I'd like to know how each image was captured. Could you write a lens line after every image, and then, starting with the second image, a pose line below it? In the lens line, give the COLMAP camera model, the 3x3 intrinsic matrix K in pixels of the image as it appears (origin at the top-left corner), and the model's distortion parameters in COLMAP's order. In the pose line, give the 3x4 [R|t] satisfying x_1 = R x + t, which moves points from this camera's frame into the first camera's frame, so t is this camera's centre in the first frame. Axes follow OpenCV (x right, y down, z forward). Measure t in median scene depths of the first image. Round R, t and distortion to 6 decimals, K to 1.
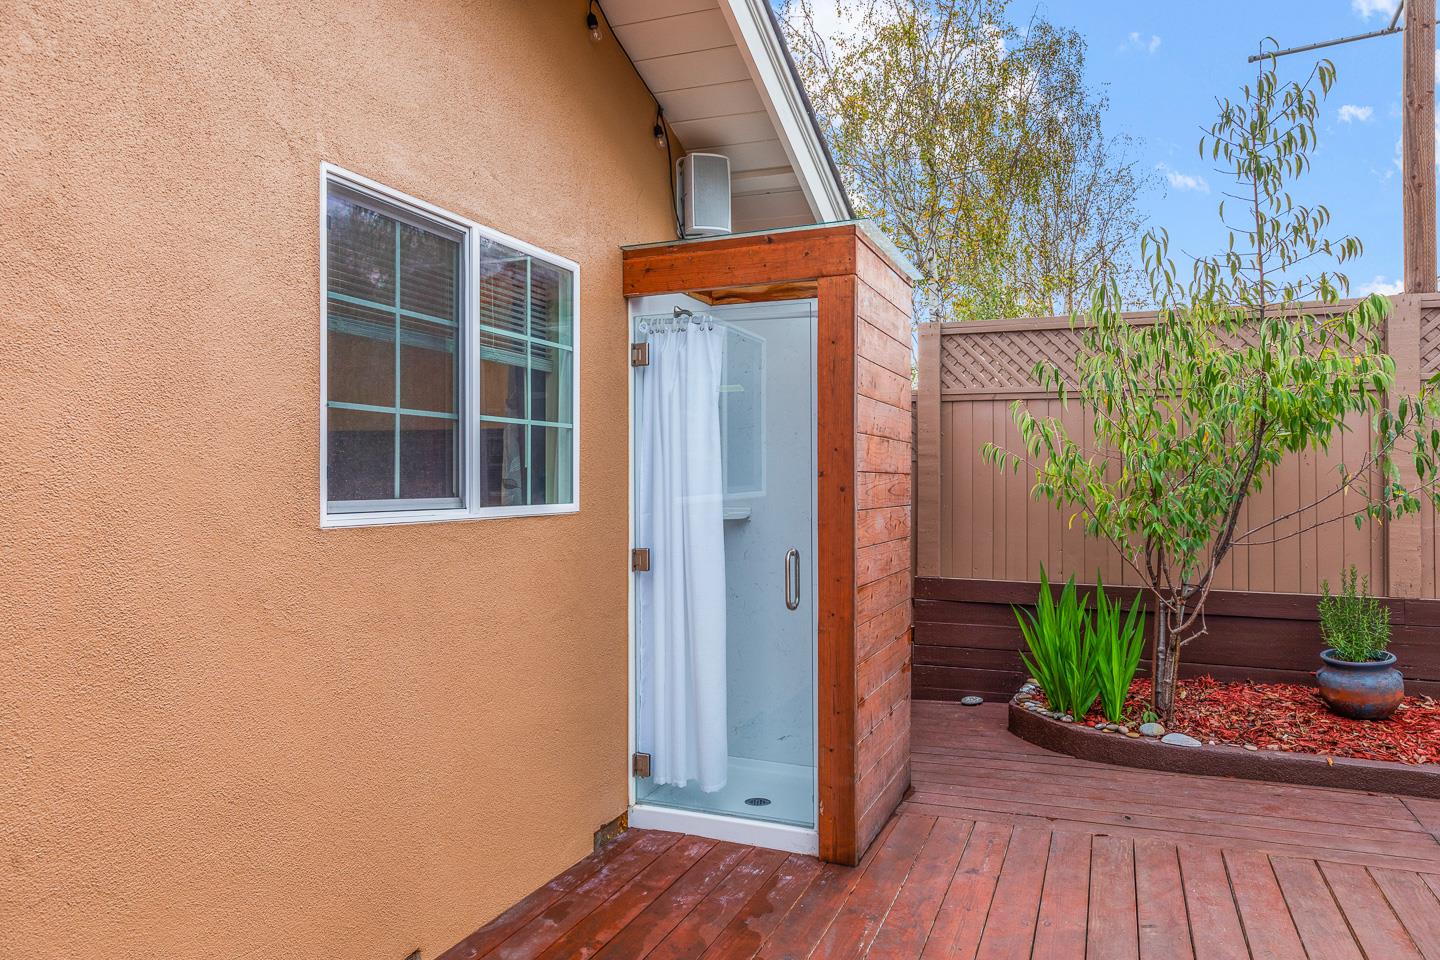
lens RADIAL K [[936.0, 0, 720.5], [0, 936.0, 477.0], [0, 0, 1]] dist [0.007195, -0.002297]
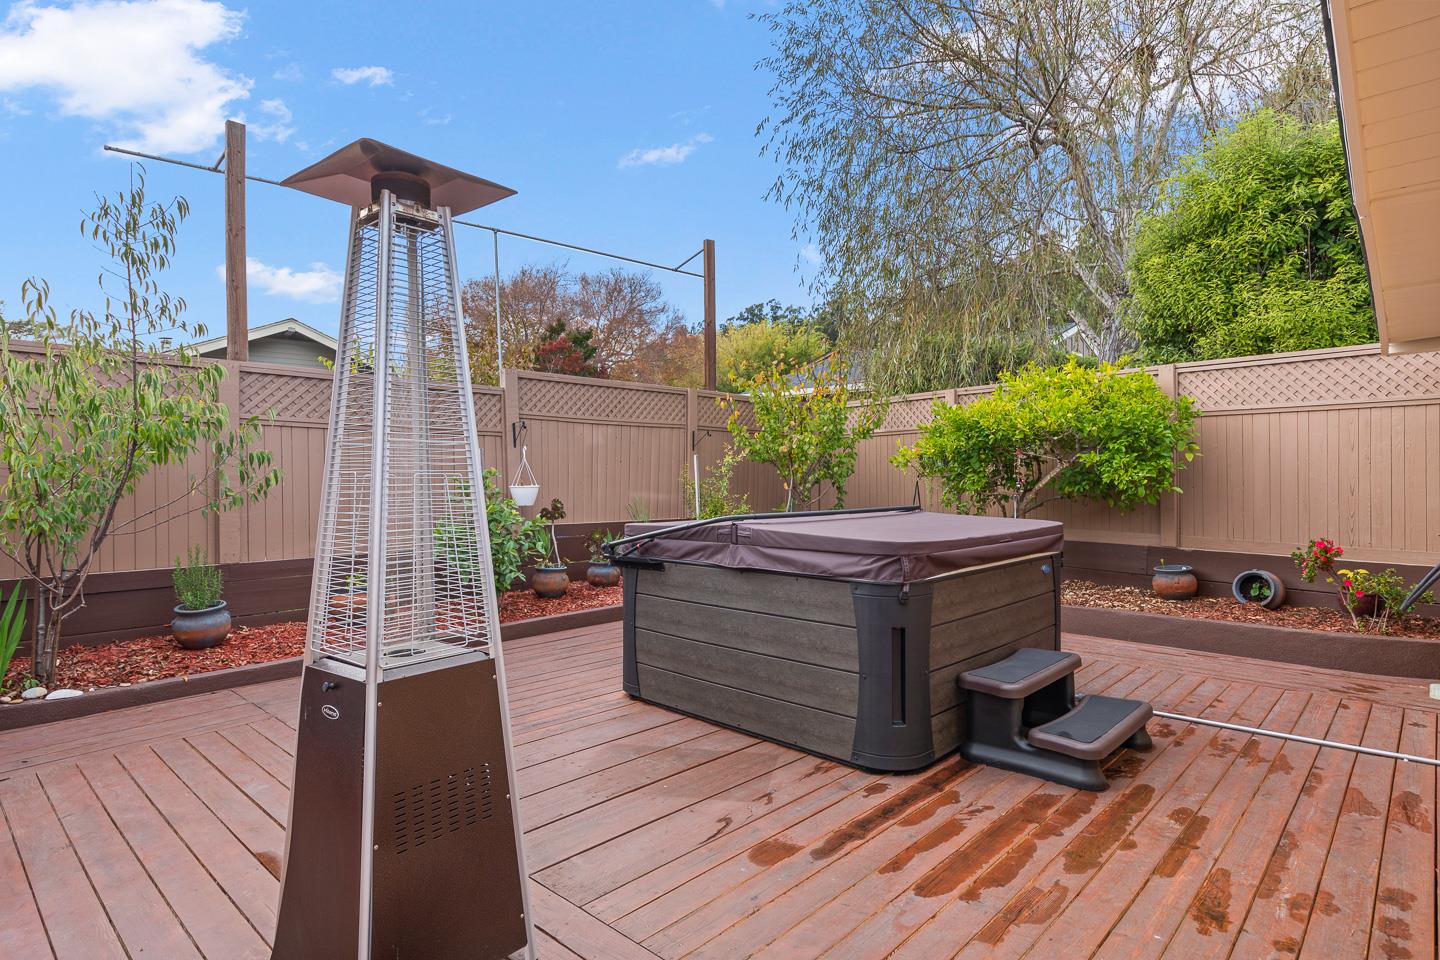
lens RADIAL K [[775.7, 0, 718.9], [0, 775.7, 478.1], [0, 0, 1]] dist [0.006295, 0.003065]
pose [[0.350434, -0.000294, 0.936587, -0.182244], [0.001033, 0.999999, -0.000072, -0.007322], [-0.936587, 0.000992, 0.350434, -0.188081]]
